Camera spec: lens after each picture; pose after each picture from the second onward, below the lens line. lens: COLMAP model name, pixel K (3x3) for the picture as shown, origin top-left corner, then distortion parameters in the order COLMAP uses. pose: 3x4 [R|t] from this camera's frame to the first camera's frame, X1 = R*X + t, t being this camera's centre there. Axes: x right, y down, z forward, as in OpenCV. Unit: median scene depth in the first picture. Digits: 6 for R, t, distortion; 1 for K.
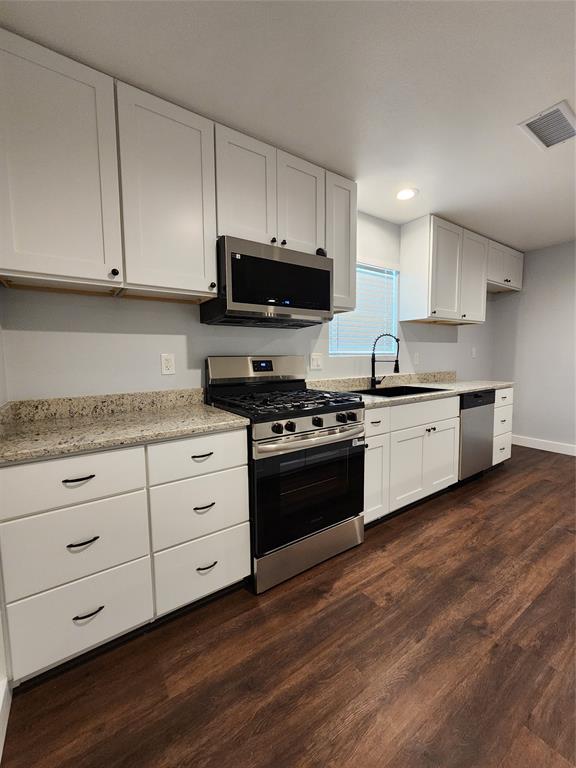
lens RADIAL K [[313.3, 0, 287.9], [0, 313.3, 383.2], [0, 0, 1]] dist [0.003201, 0.000216]
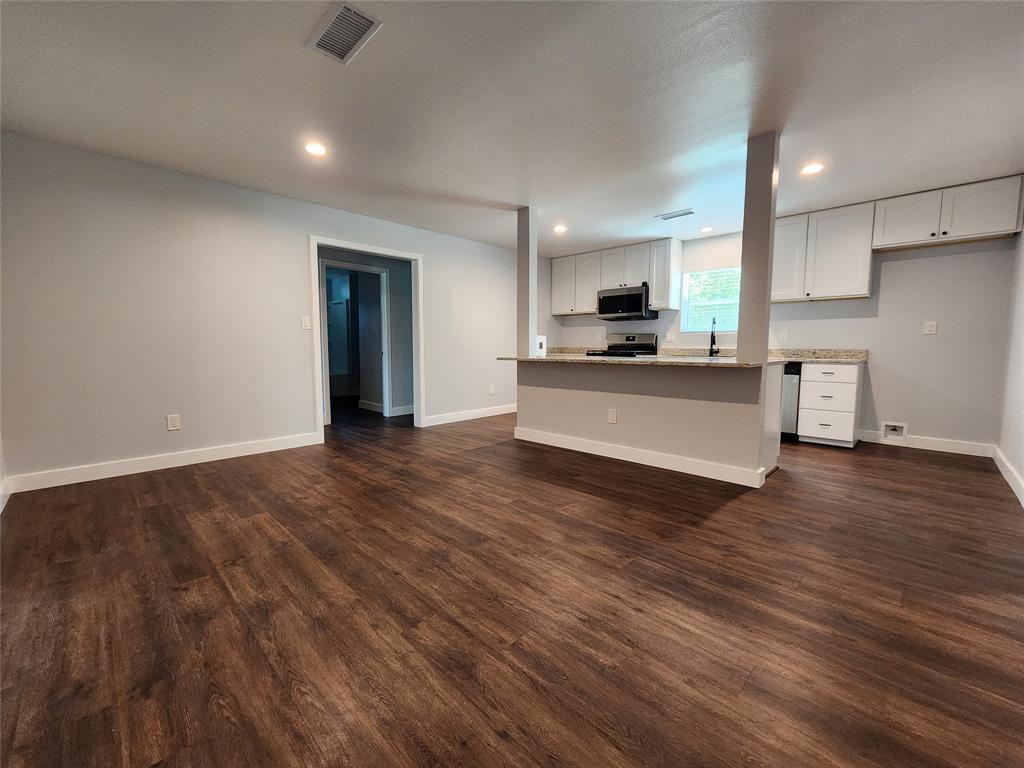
lens RADIAL K [[417.7, 0, 512.3], [0, 417.7, 382.2], [0, 0, 1]] dist [0.003201, 0.000216]
pose [[0.196667, 0.097623, -0.975598, 2.612100], [-0.093702, 0.992348, 0.080410, 0.087337], [0.975983, 0.075602, 0.204310, -0.360099]]
